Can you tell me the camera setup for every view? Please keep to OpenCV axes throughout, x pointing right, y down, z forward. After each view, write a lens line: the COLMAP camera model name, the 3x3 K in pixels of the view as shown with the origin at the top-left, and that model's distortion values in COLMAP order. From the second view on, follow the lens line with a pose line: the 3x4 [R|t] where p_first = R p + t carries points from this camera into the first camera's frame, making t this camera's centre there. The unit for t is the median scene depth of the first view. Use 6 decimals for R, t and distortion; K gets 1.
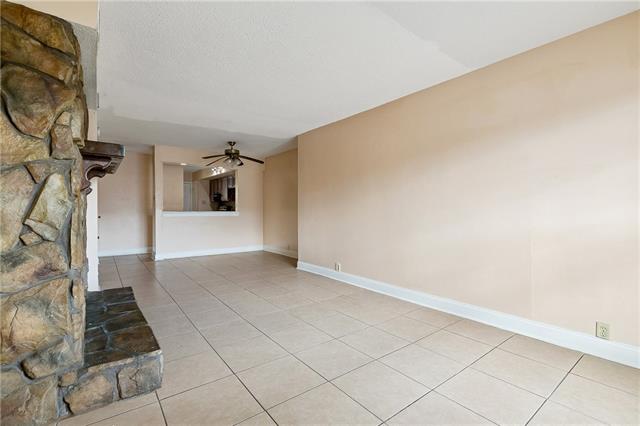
lens RADIAL K [[293.0, 0, 317.1], [0, 293.0, 209.5], [0, 0, 1]] dist [0.000062, -0.000648]
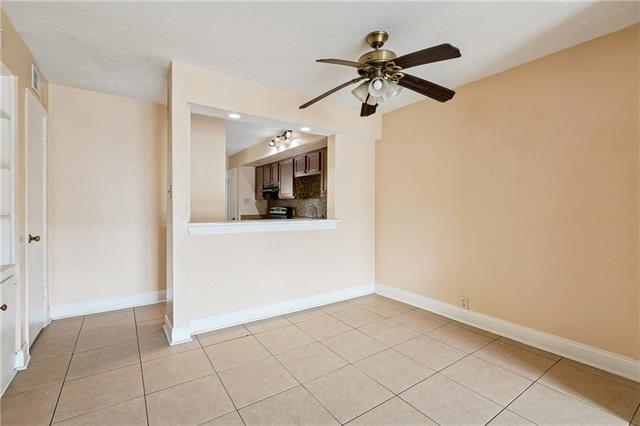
lens RADIAL K [[293.0, 0, 321.2], [0, 293.0, 207.7], [0, 0, 1]] dist [0.000062, -0.000648]
pose [[0.999239, 0.005940, -0.038543, -0.307895], [-0.005853, 0.999980, 0.002379, -0.017568], [0.038556, -0.002152, 0.999254, 0.560219]]
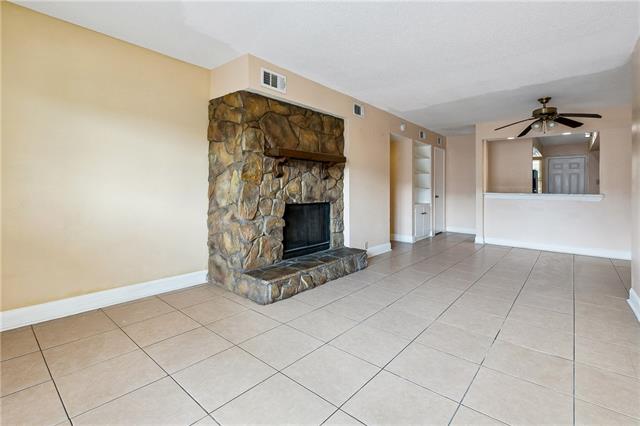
lens RADIAL K [[293.0, 0, 310.8], [0, 293.0, 193.2], [0, 0, 1]] dist [0.000062, -0.000648]
pose [[0.206723, 0.018120, -0.978232, 0.276162], [-0.011459, 0.999805, 0.016098, 0.000467], [0.978332, 0.007882, 0.206890, 0.258216]]
